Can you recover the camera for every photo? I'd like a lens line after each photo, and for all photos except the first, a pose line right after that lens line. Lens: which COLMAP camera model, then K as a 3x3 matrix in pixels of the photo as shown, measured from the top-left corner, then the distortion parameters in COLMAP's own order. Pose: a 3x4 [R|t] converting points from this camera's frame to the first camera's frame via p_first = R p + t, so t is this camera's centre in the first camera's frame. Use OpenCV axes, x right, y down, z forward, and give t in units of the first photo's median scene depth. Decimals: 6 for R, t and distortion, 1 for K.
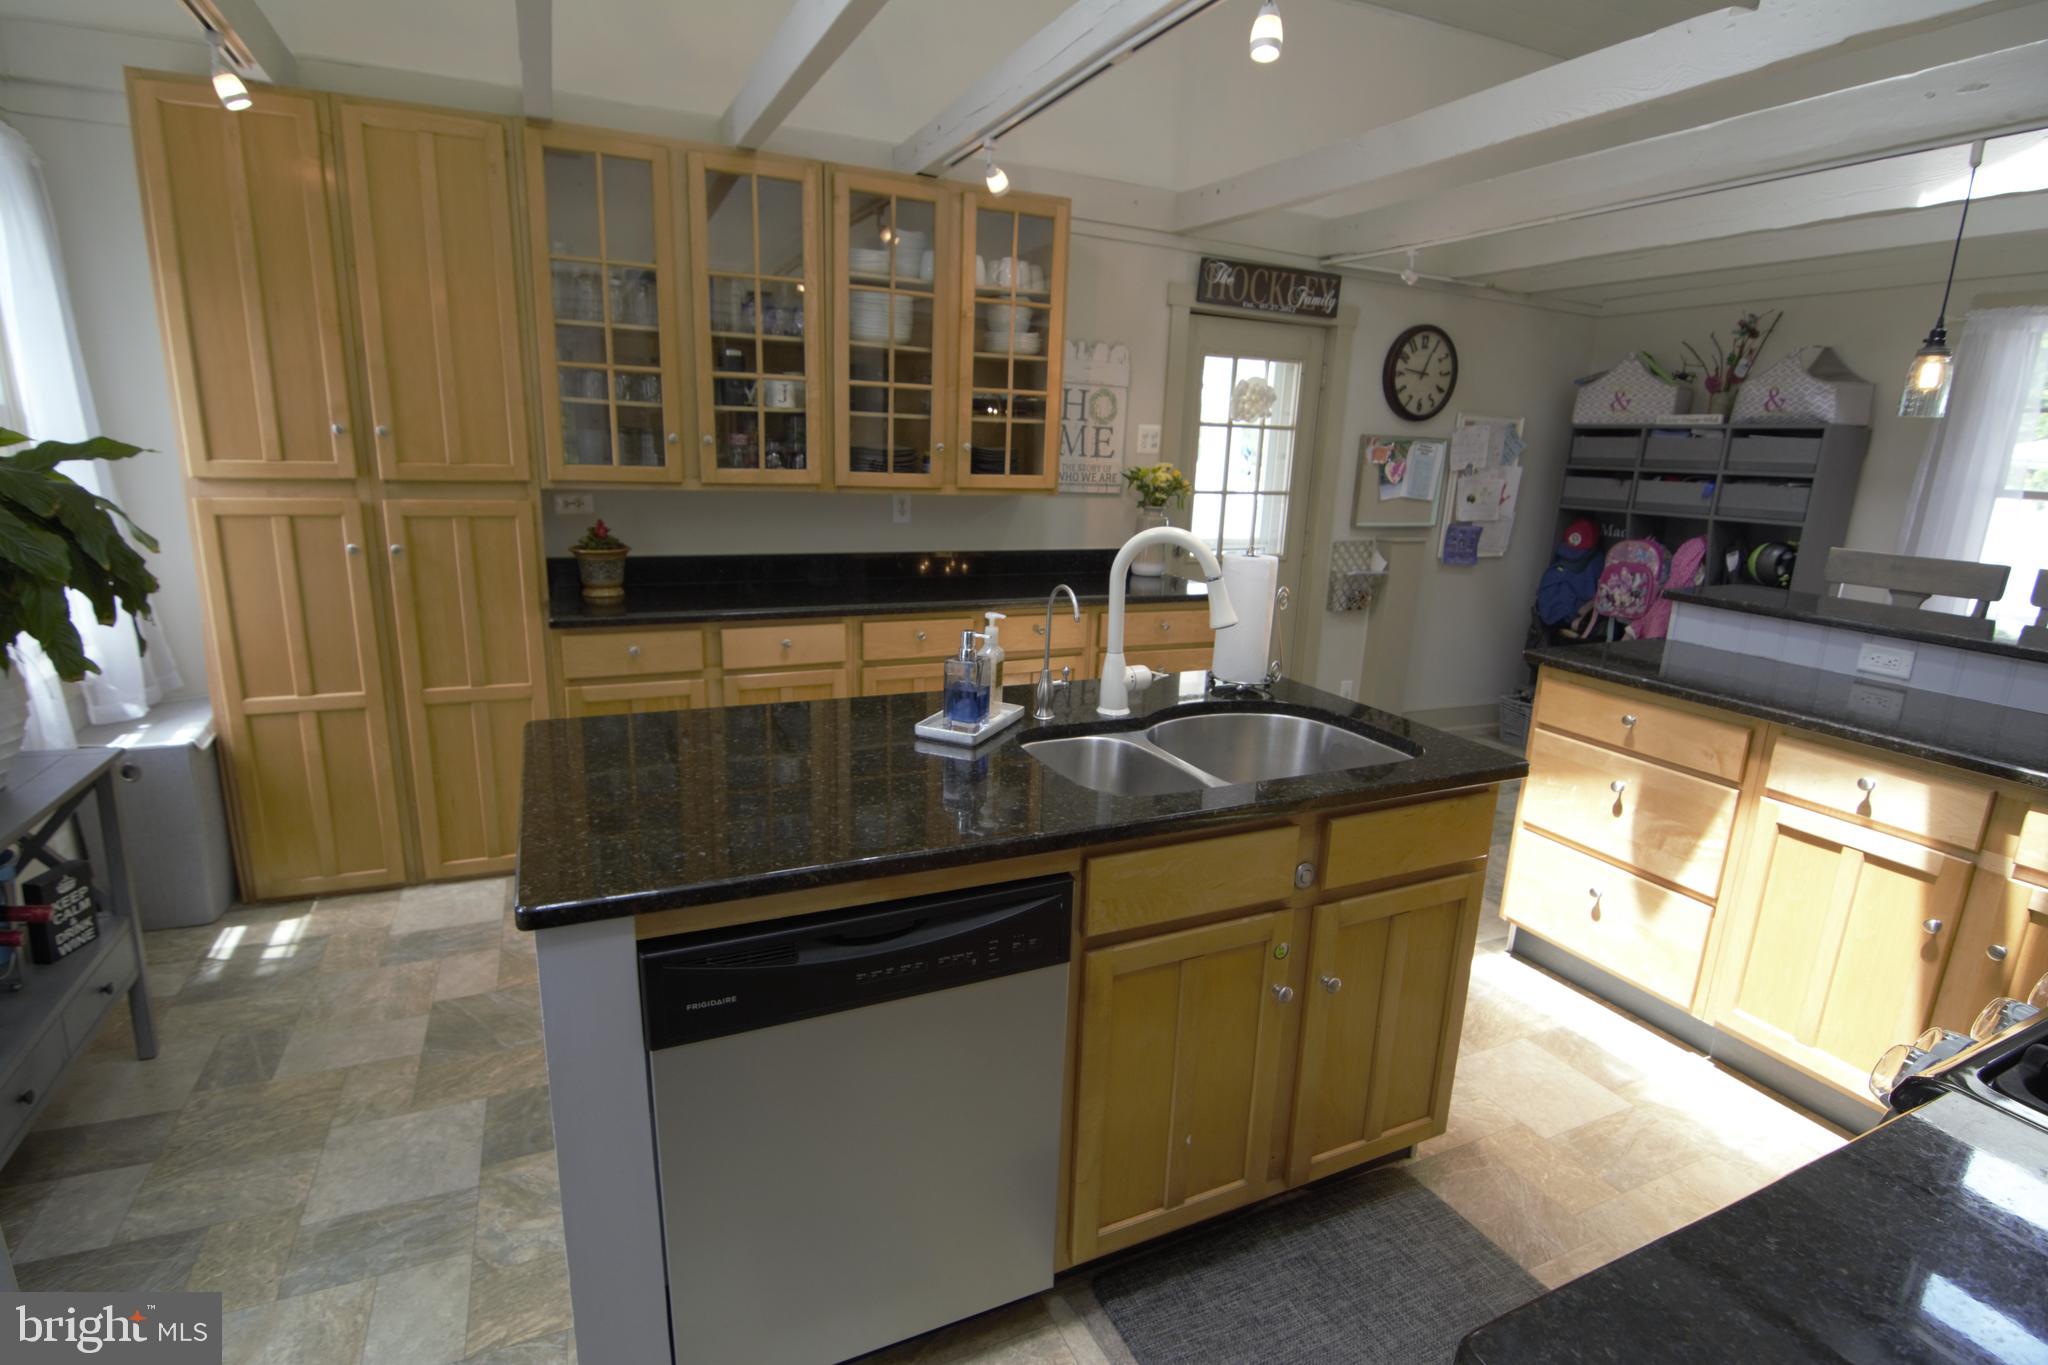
lens RADIAL K [[999.9, 0, 1028.5], [0, 999.9, 690.8], [0, 0, 1]] dist [0.003213, -0.000681]
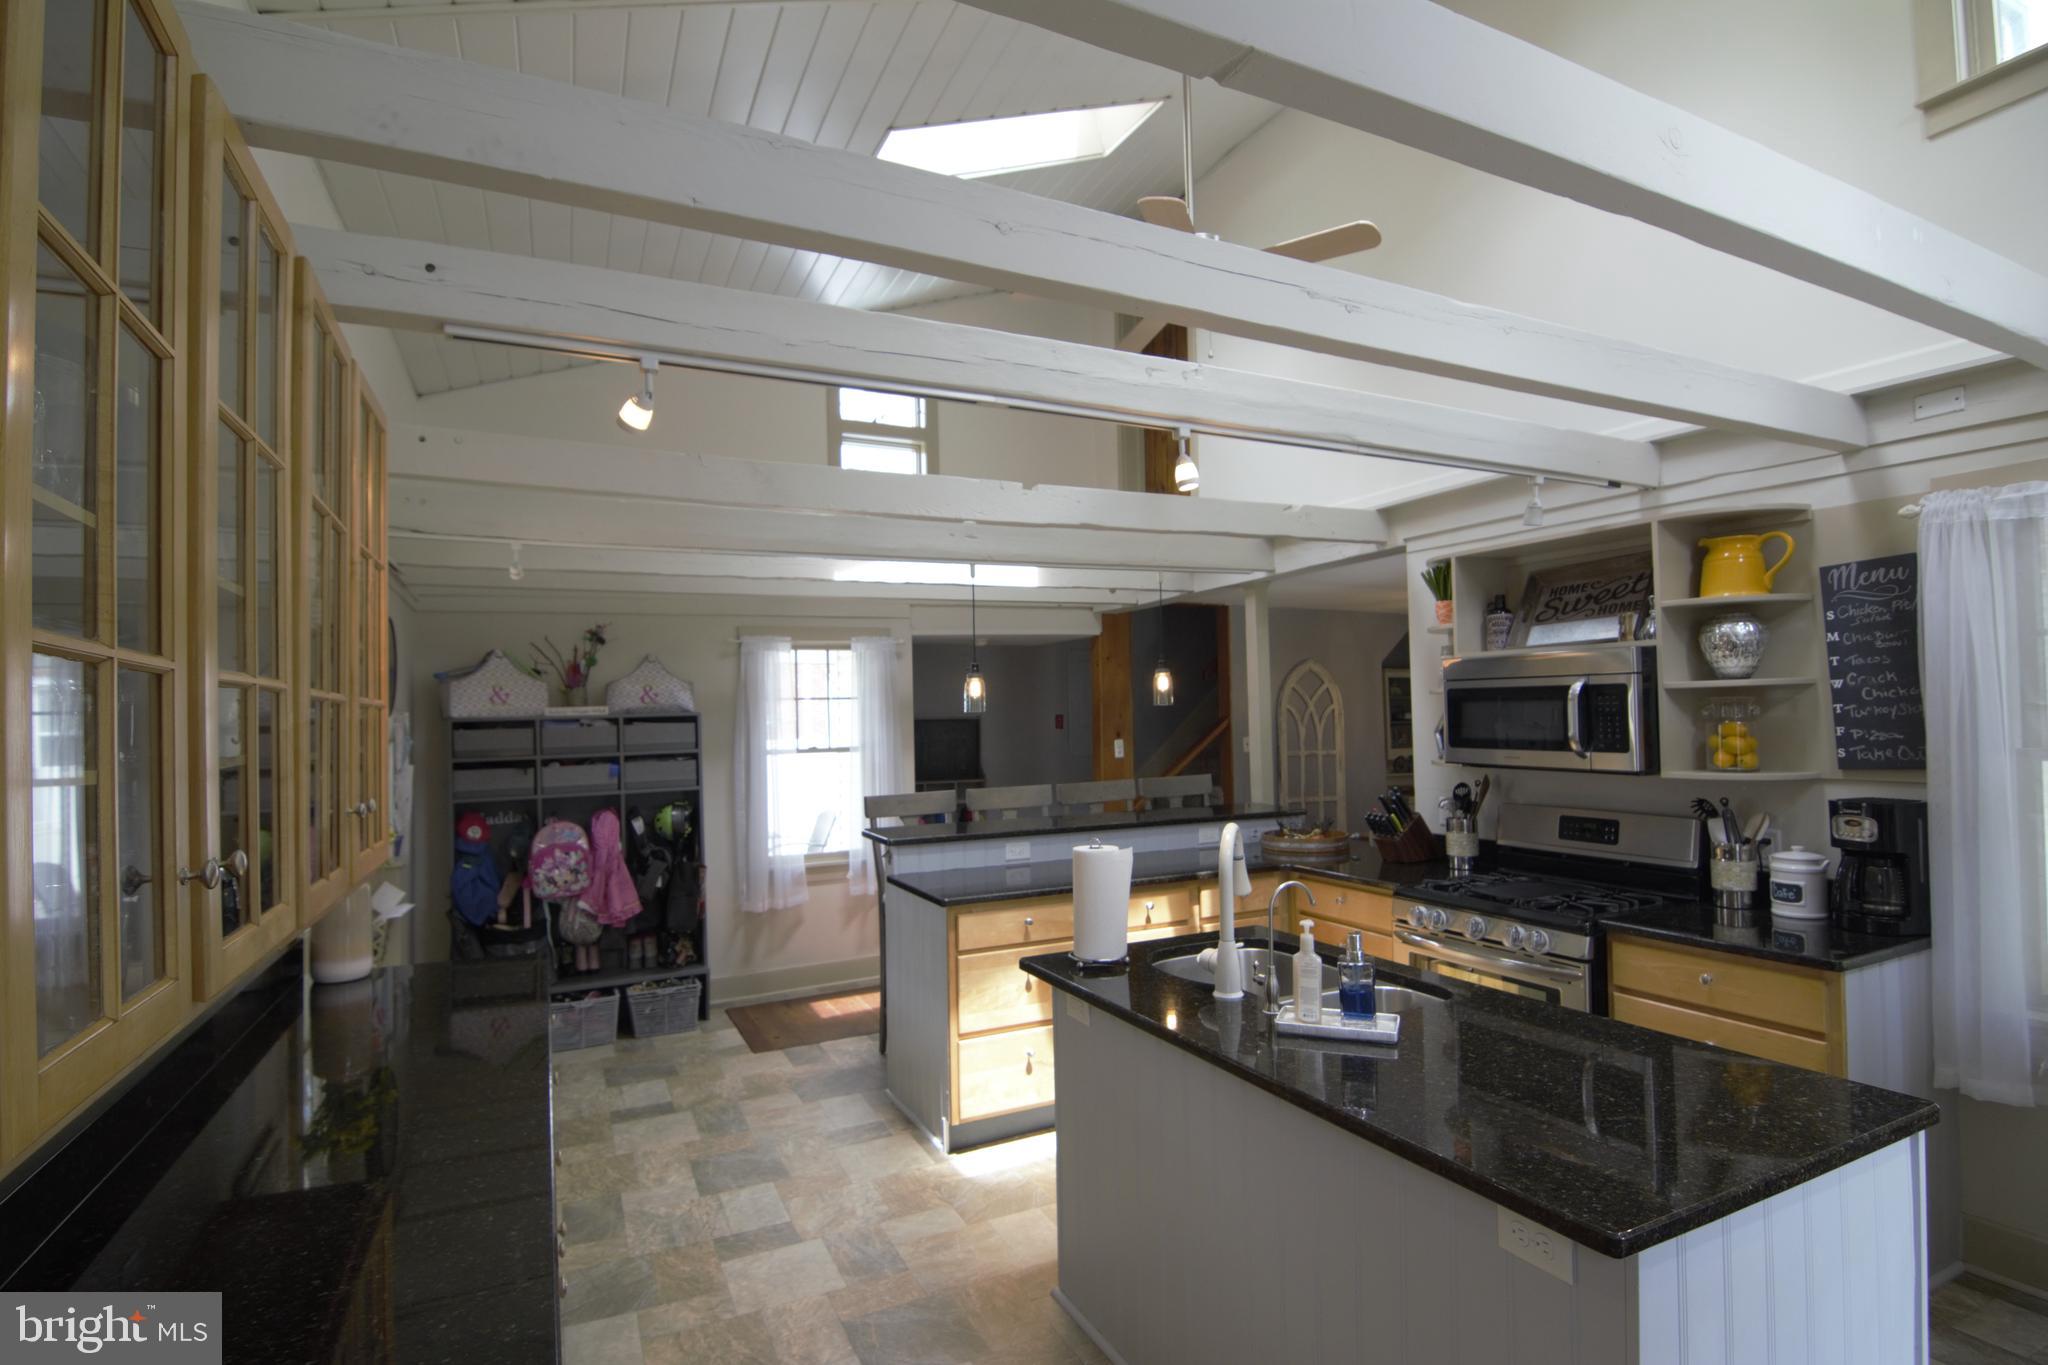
lens RADIAL K [[999.9, 0, 1028.5], [0, 999.9, 690.8], [0, 0, 1]] dist [0.003213, -0.000681]
pose [[-0.005384, -0.012915, 0.999902, -0.463812], [0.266225, 0.963811, 0.013883, -0.172032], [-0.963896, 0.266274, -0.001750, 0.503416]]
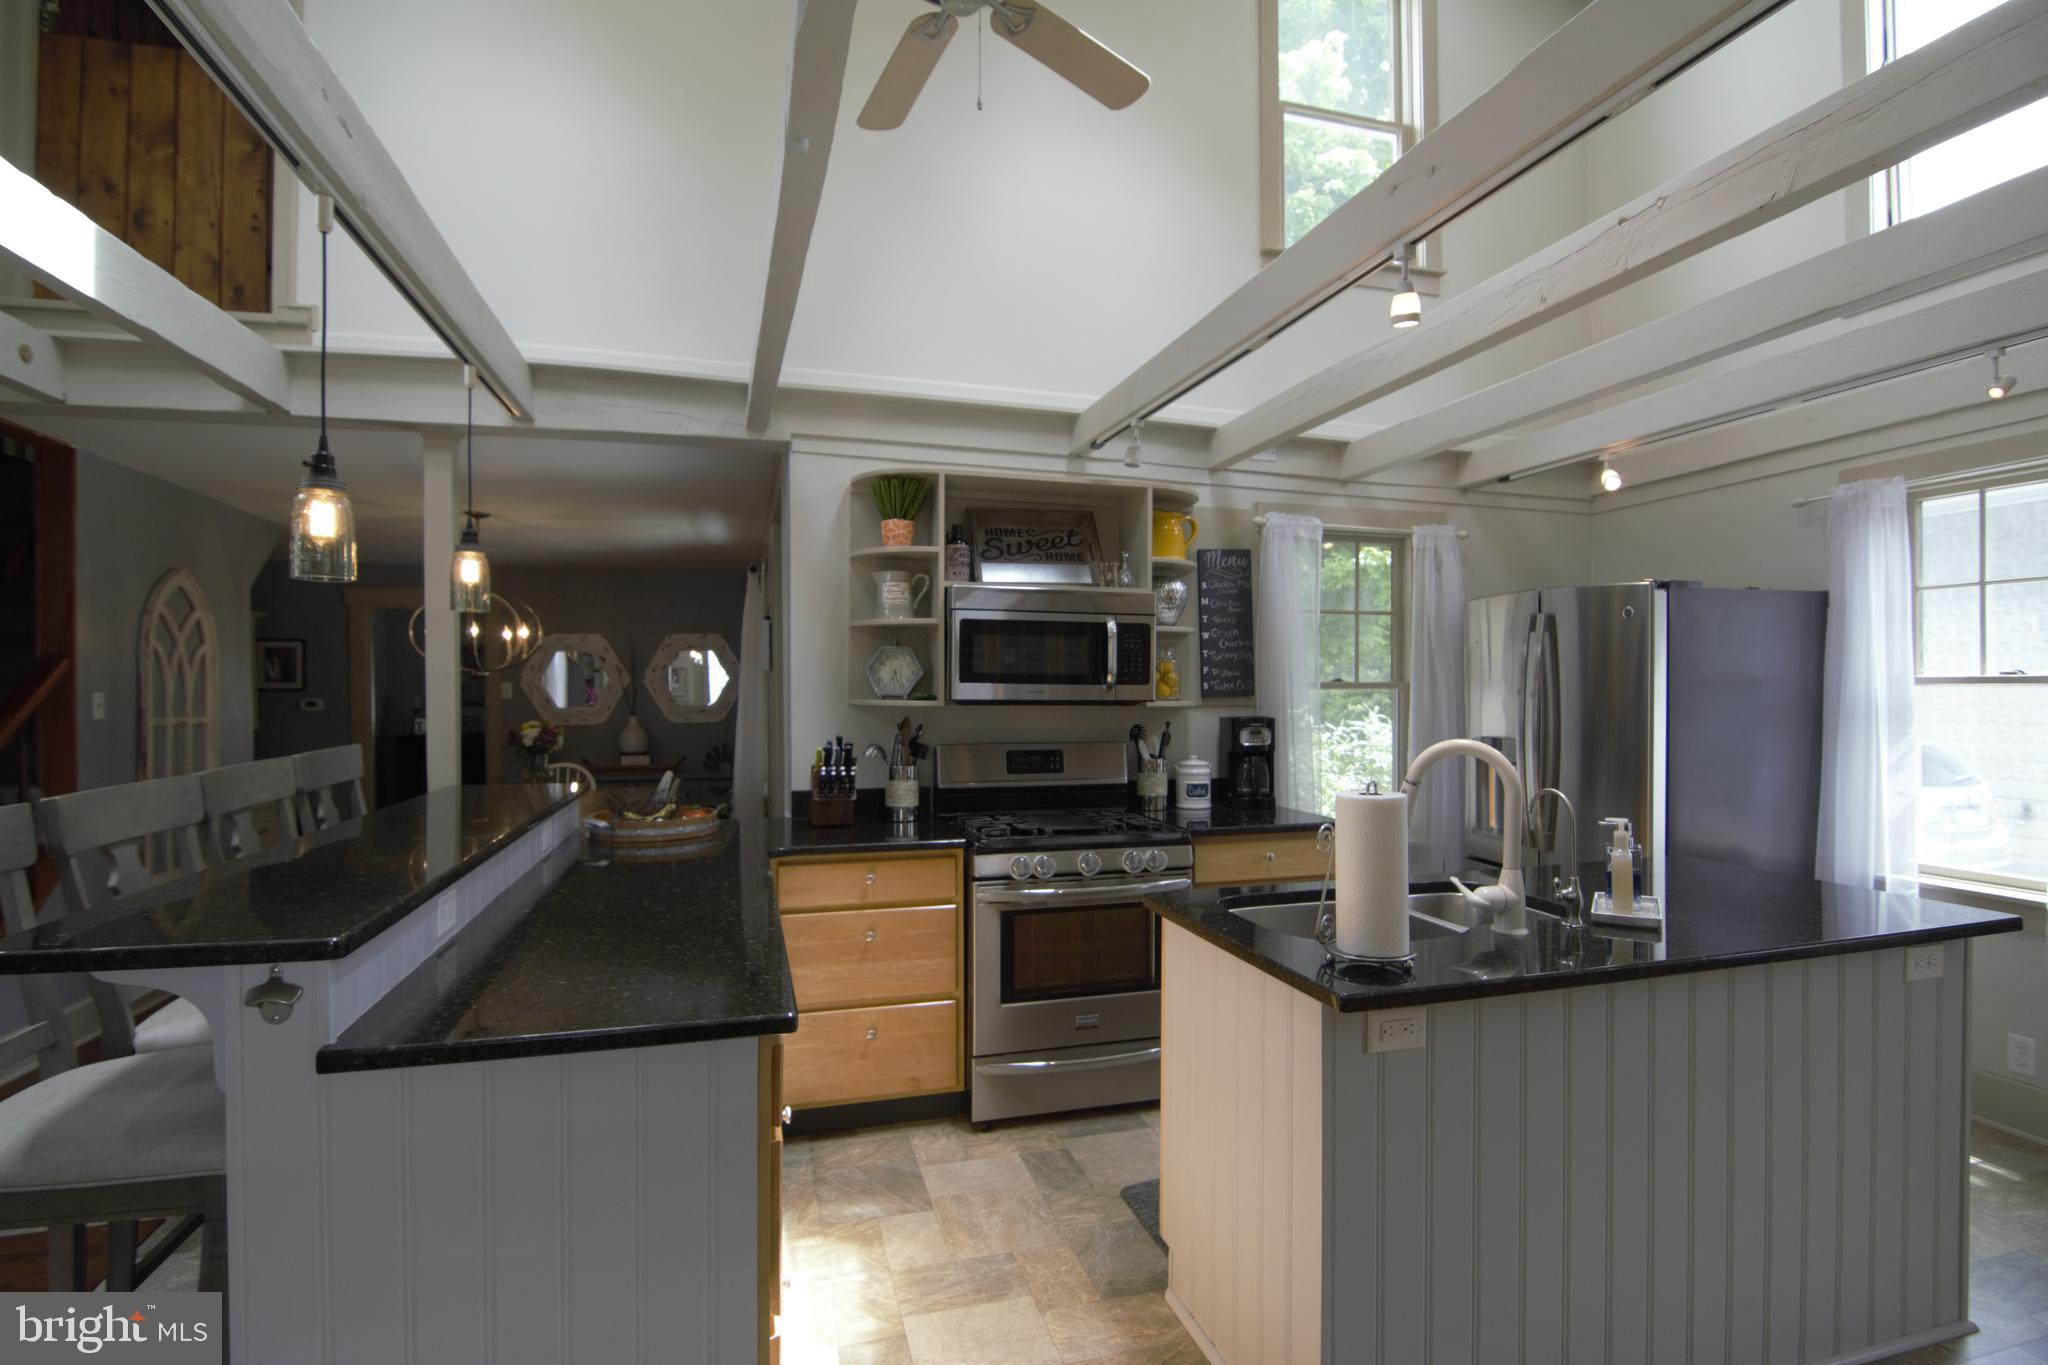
lens RADIAL K [[999.9, 0, 1028.5], [0, 999.9, 690.8], [0, 0, 1]] dist [0.003213, -0.000681]
pose [[-0.985323, -0.039916, 0.165966, 0.177118], [0.003245, 0.967720, 0.252007, -0.205012], [-0.170667, 0.248847, -0.953388, 0.879308]]
